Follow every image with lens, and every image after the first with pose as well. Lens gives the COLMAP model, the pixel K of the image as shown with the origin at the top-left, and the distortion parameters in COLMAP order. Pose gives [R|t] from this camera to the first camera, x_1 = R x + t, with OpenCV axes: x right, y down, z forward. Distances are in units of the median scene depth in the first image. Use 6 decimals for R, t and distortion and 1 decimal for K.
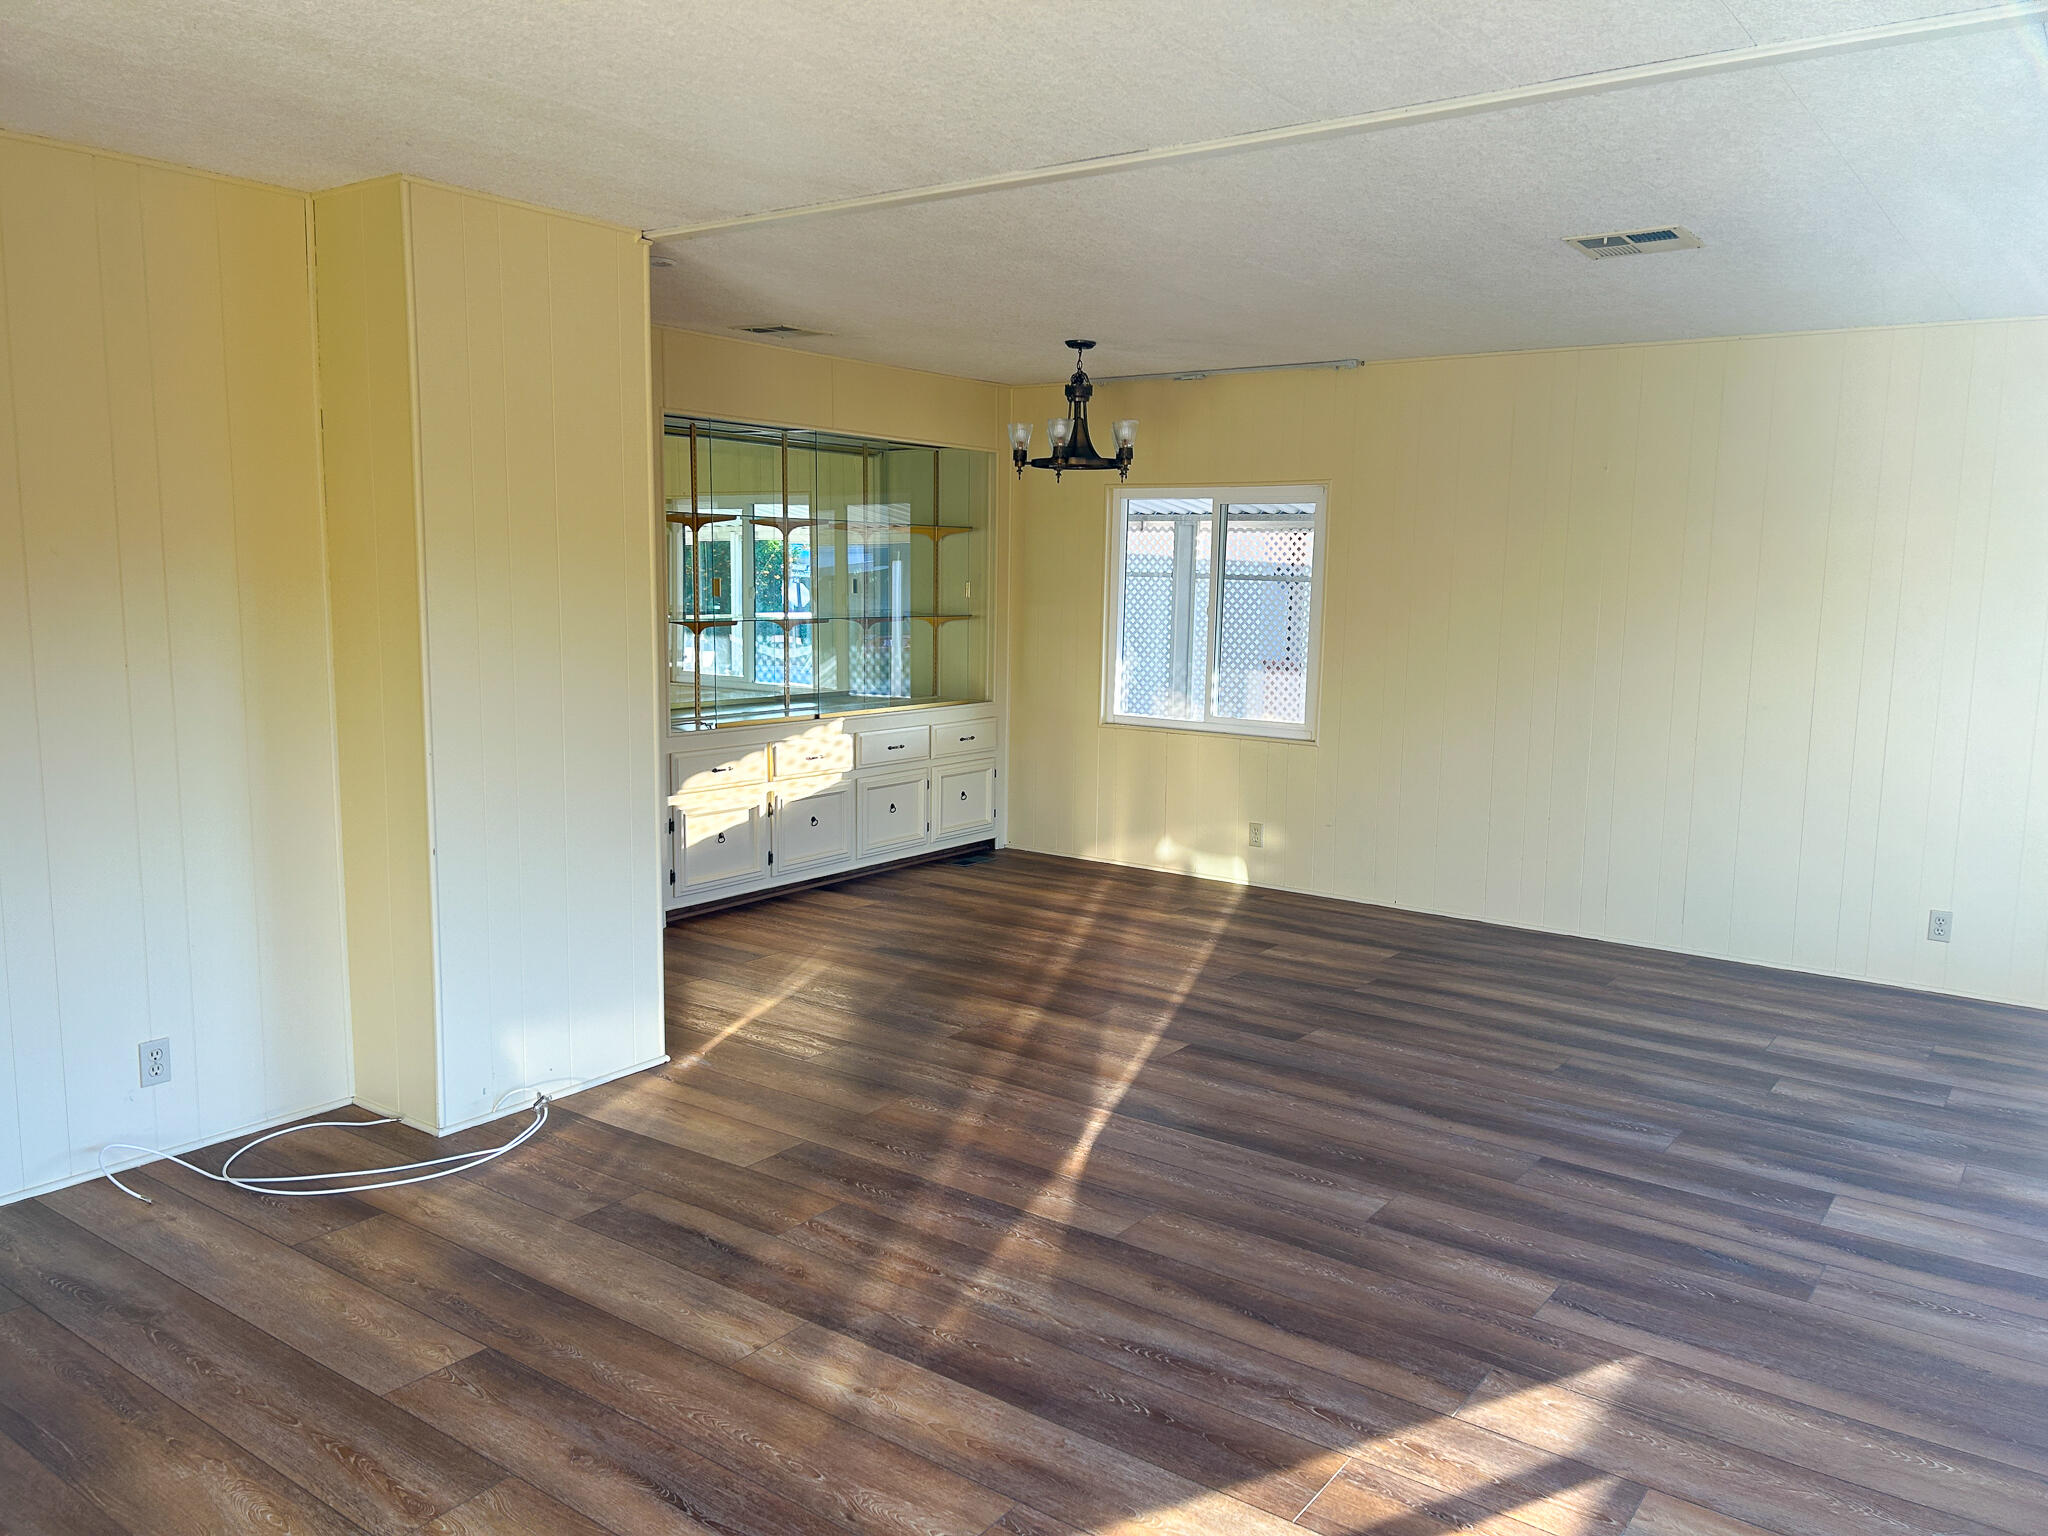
lens RADIAL K [[1531.0, 0, 1018.6], [0, 1531.0, 779.0], [0, 0, 1]] dist [0.007692, 0.000630]
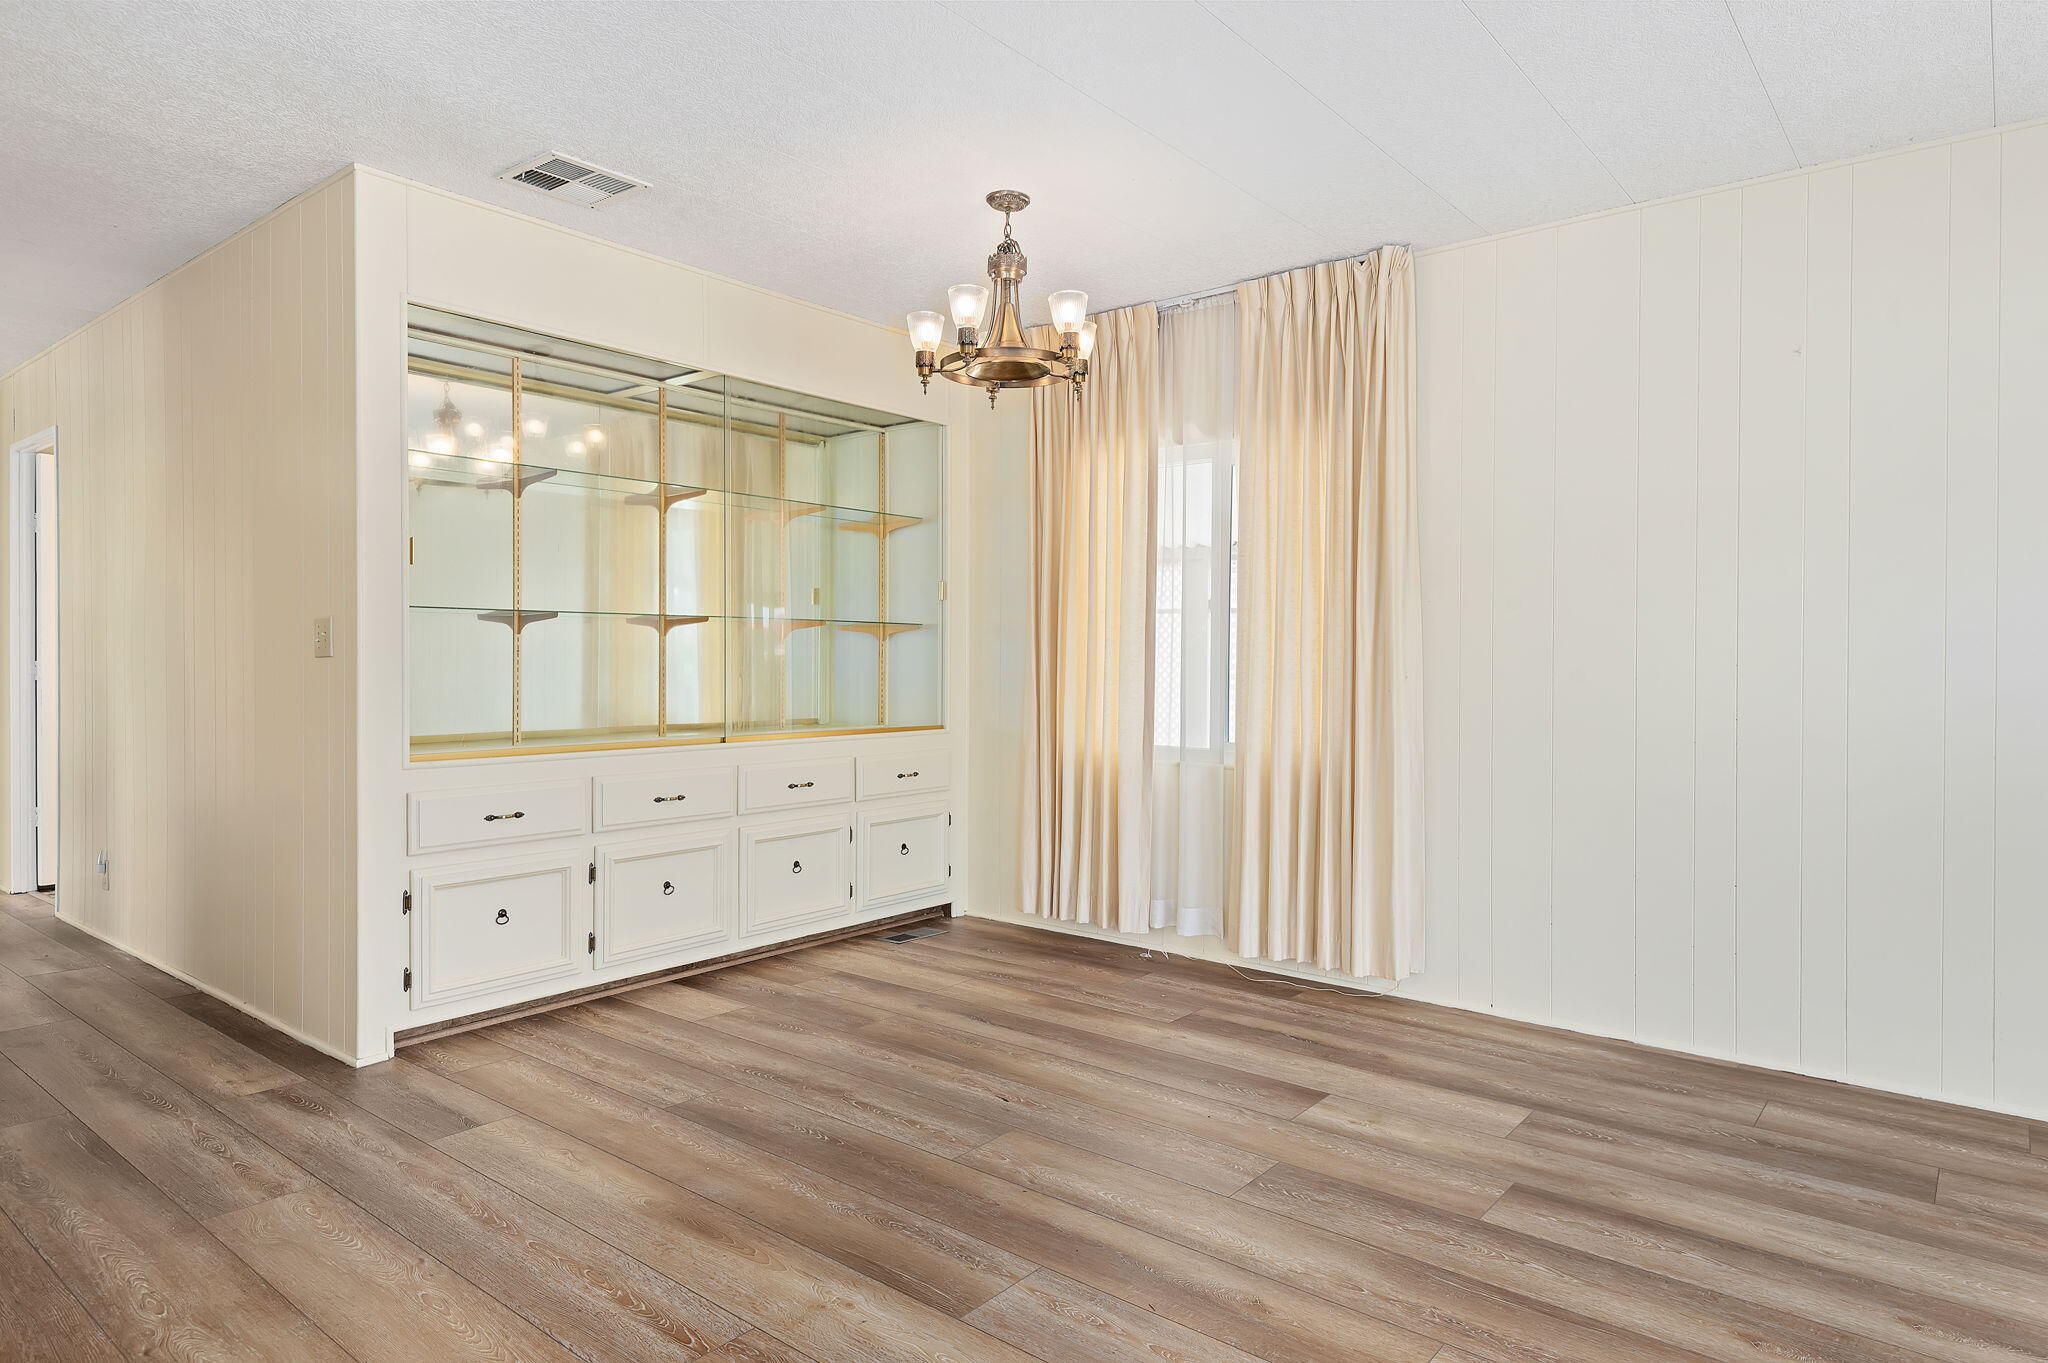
lens RADIAL K [[1168.7, 0, 1019.6], [0, 1168.7, 662.4], [0, 0, 1]] dist [0.001832, 0.000269]
pose [[0.998306, -0.012543, -0.056806, 0.073021], [0.004538, 0.990295, -0.138907, -0.000829], [0.057997, 0.138414, 0.988675, 0.497836]]
